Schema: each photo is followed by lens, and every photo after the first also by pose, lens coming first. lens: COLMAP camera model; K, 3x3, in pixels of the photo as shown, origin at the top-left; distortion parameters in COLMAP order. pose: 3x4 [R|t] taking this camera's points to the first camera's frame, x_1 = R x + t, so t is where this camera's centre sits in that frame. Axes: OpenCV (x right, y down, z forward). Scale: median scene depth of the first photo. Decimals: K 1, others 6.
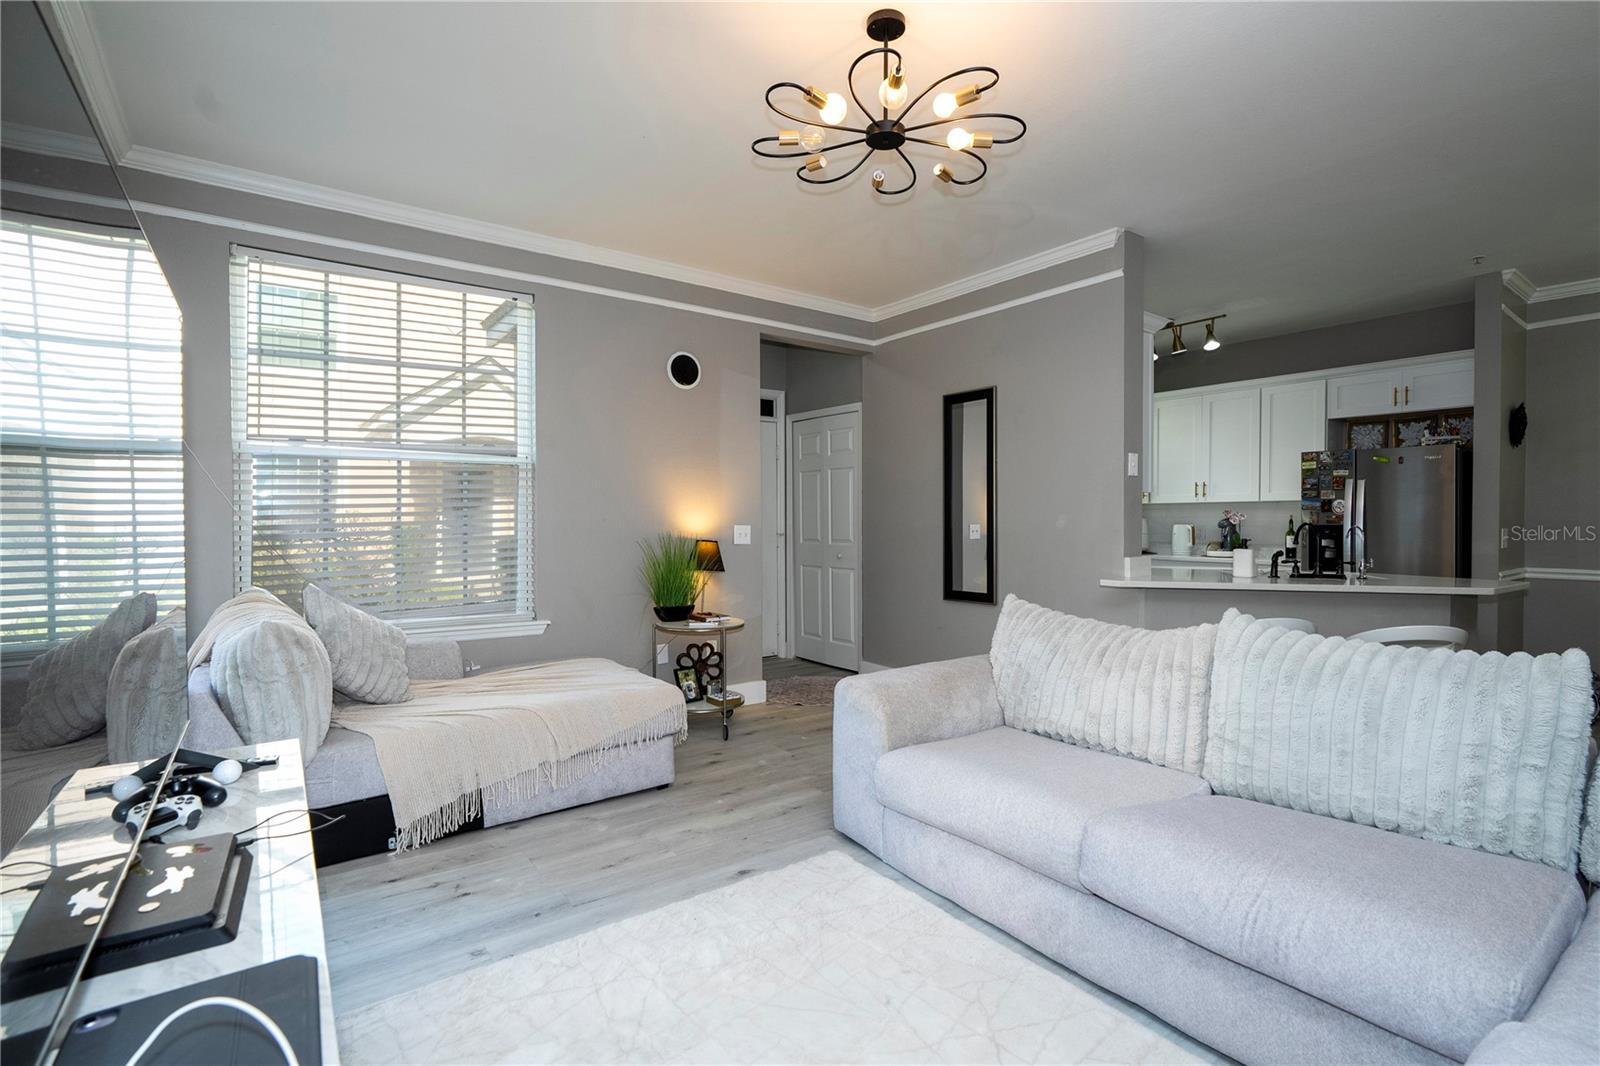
lens RADIAL K [[730.6, 0, 818.0], [0, 730.6, 535.6], [0, 0, 1]] dist [0.000022, 0.000143]
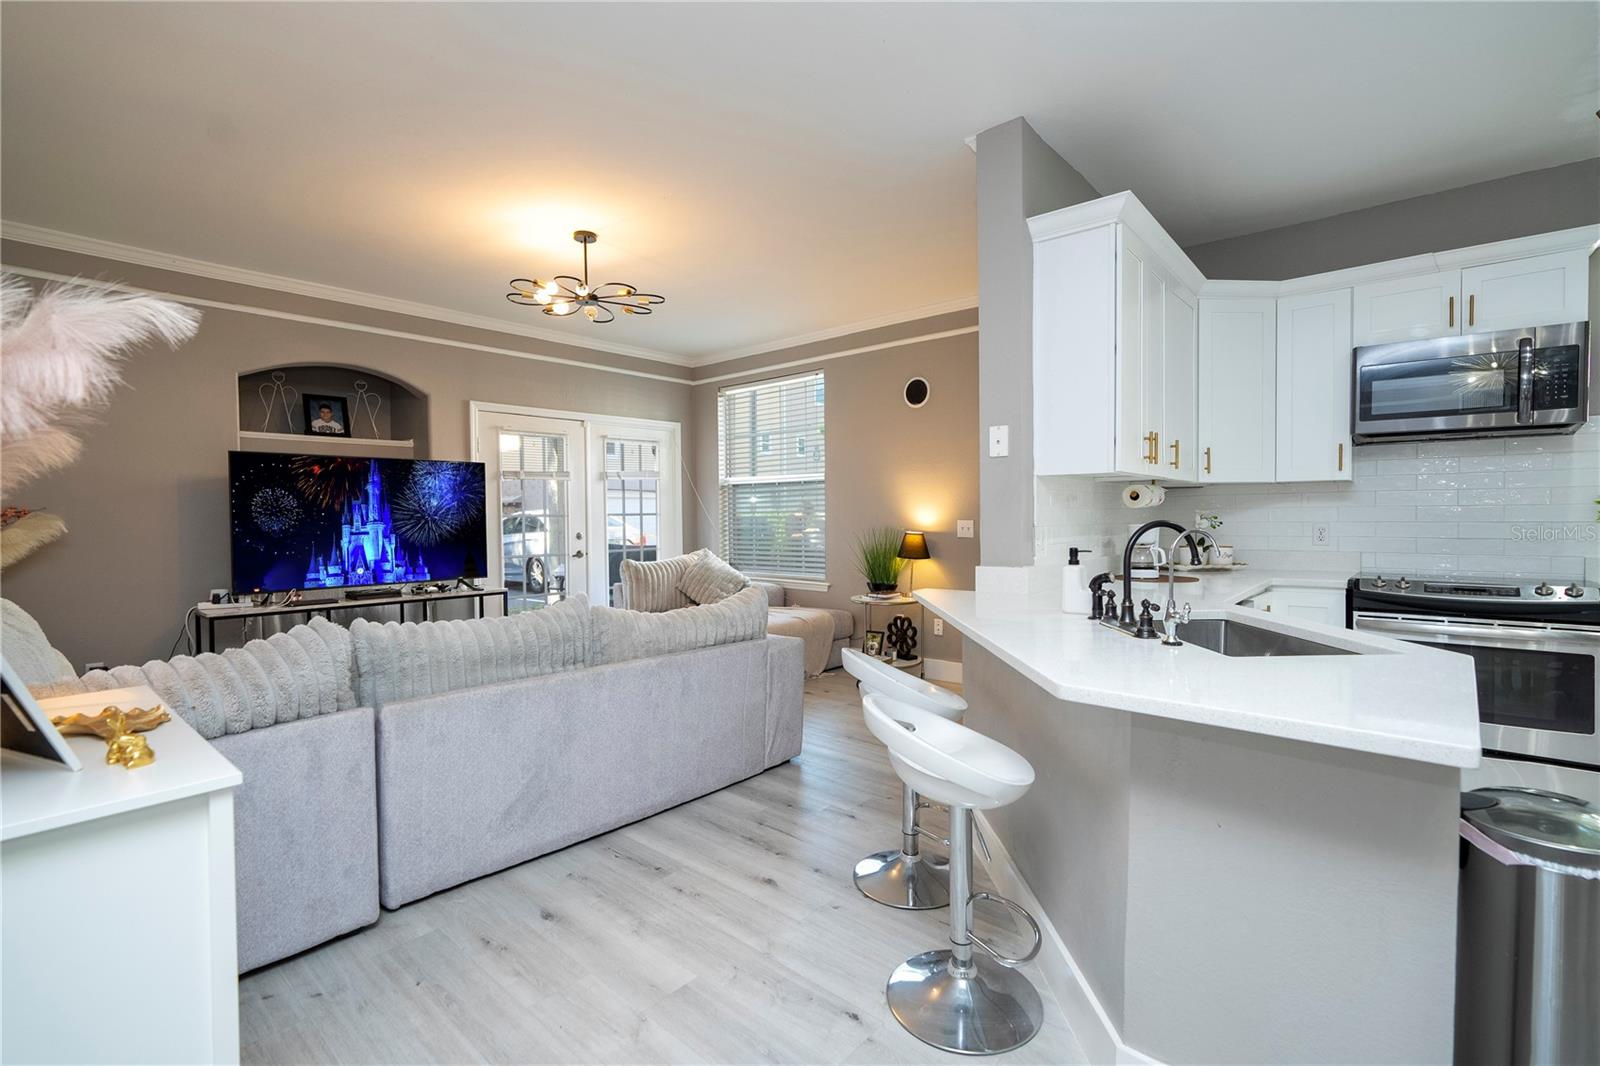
lens RADIAL K [[719.6, 0, 810.2], [0, 719.6, 530.7], [0, 0, 1]] dist [-0.002197, 0.000390]
pose [[0.223424, 0.019880, -0.974519, 0.932659], [-0.008877, 0.999792, 0.018361, -0.016501], [0.974681, 0.004548, 0.223554, 0.552850]]
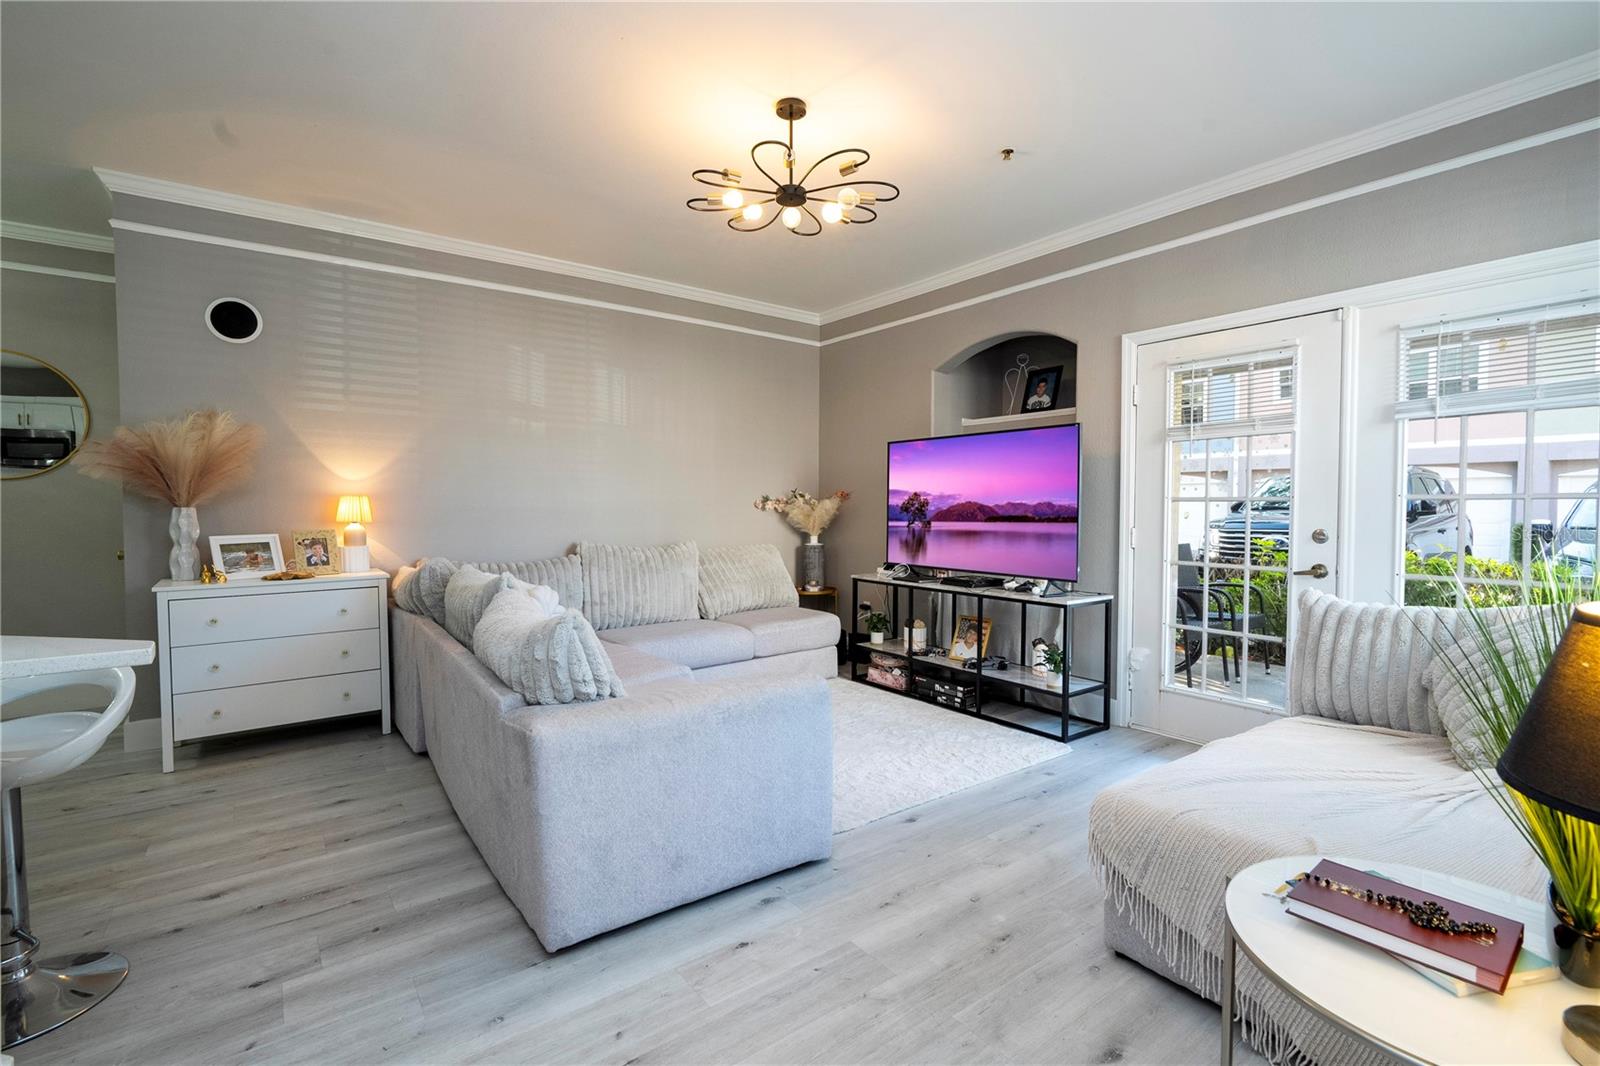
lens RADIAL K [[719.6, 0, 810.2], [0, 719.6, 530.7], [0, 0, 1]] dist [-0.002197, 0.000390]
pose [[-0.999764, -0.000582, -0.021701, 0.040273], [-0.001759, 0.998525, 0.054268, -0.020108], [0.021637, 0.054294, -0.998291, 1.110660]]
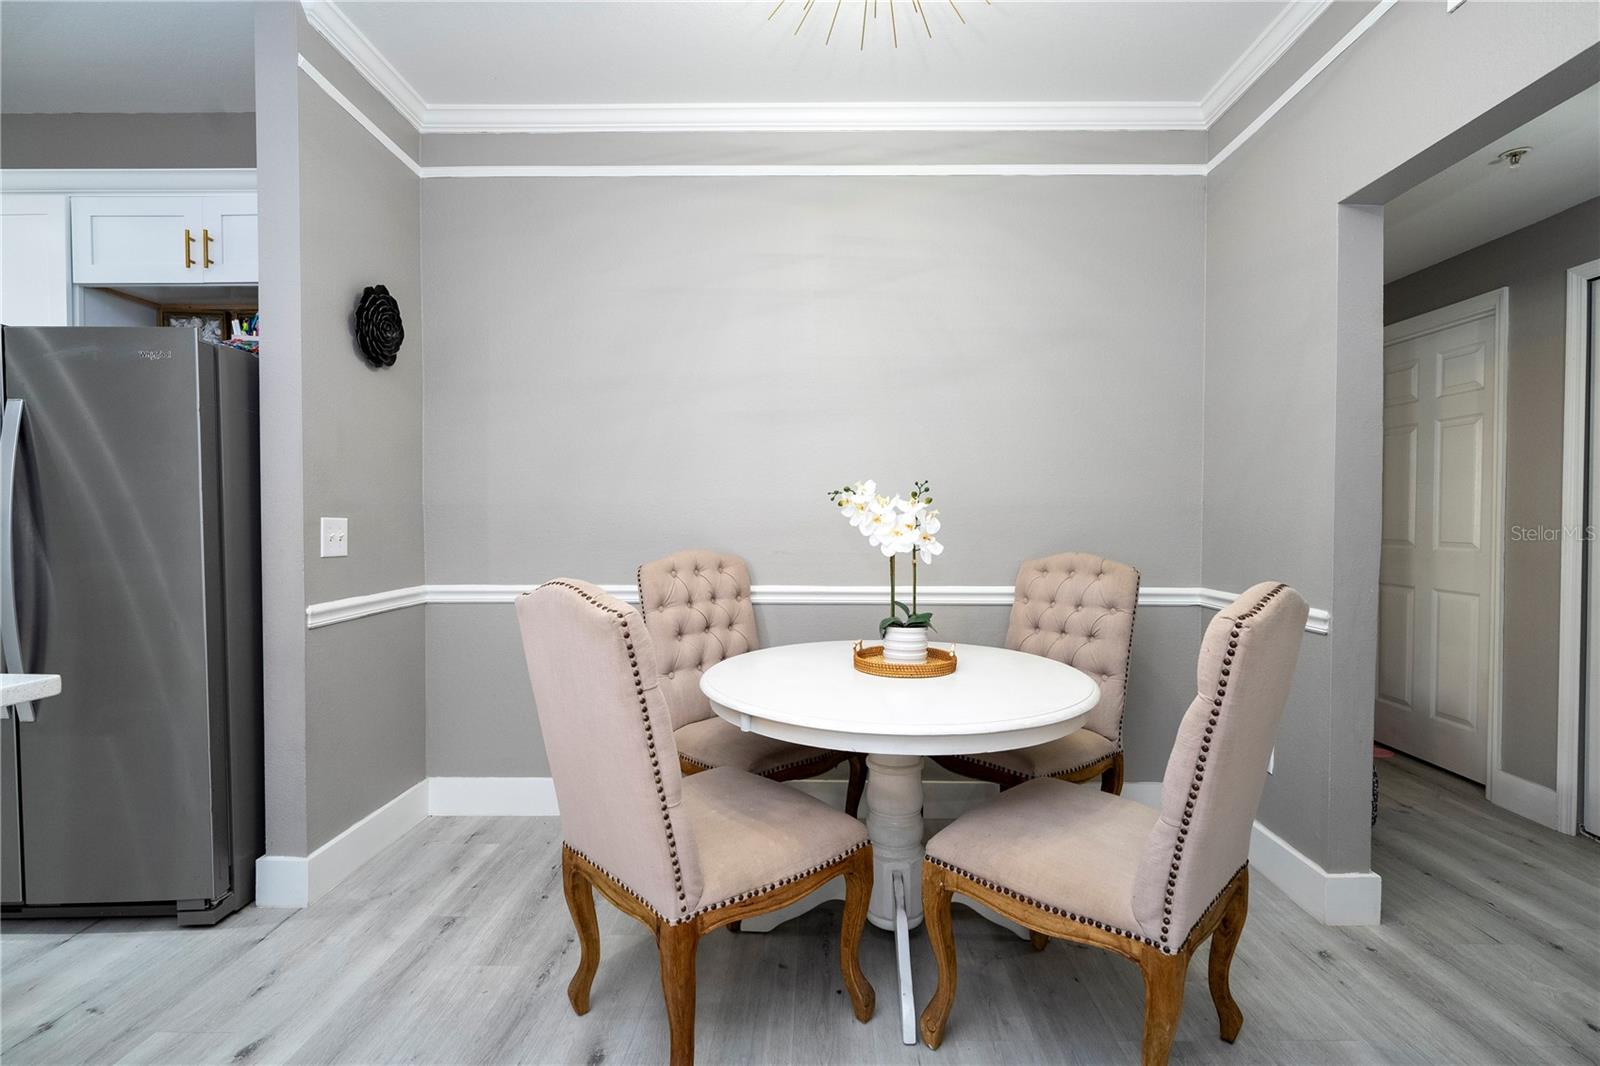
lens RADIAL K [[730.6, 0, 818.0], [0, 730.6, 535.6], [0, 0, 1]] dist [0.000022, 0.000143]
pose [[0.598050, -0.017318, 0.801272, 0.726510], [0.013743, 0.999841, 0.011353, 0.000697], [-0.801341, 0.004223, 0.598193, 0.423039]]
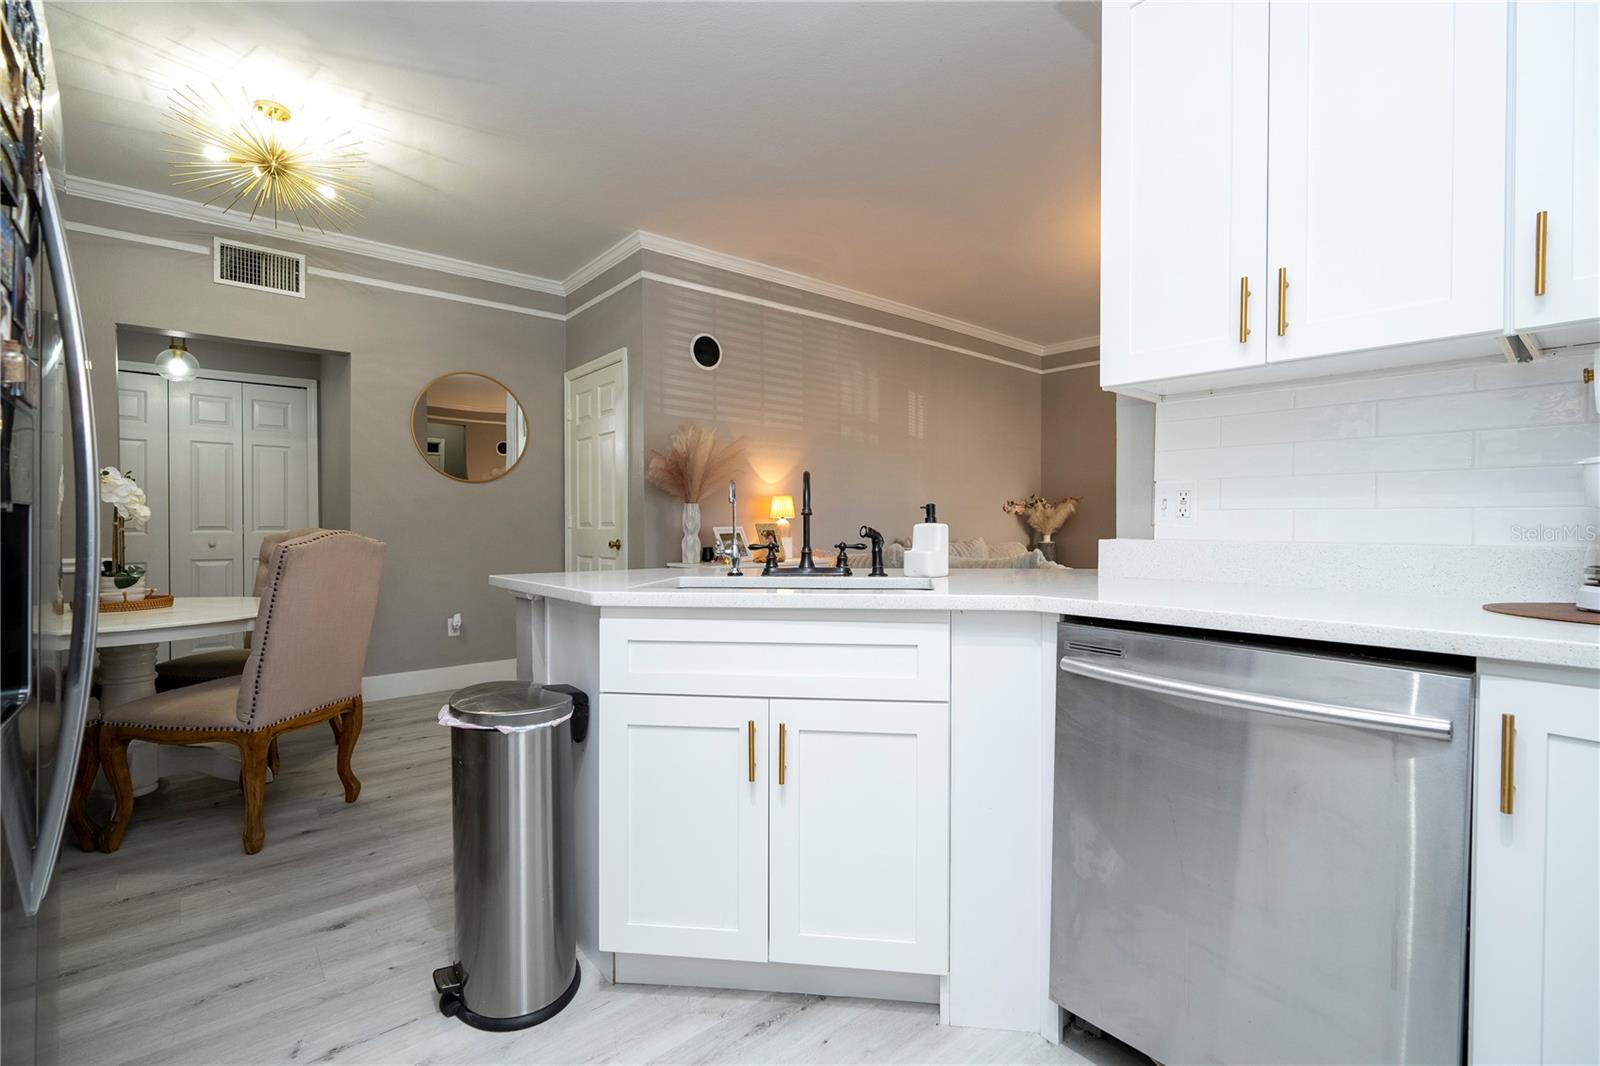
lens RADIAL K [[719.6, 0, 810.2], [0, 719.6, 530.7], [0, 0, 1]] dist [-0.002197, 0.000390]
pose [[-0.997195, 0.001680, -0.074824, 0.595498], [-0.000432, 0.999602, 0.028200, 0.006585], [0.074842, 0.028154, -0.996798, 1.283511]]
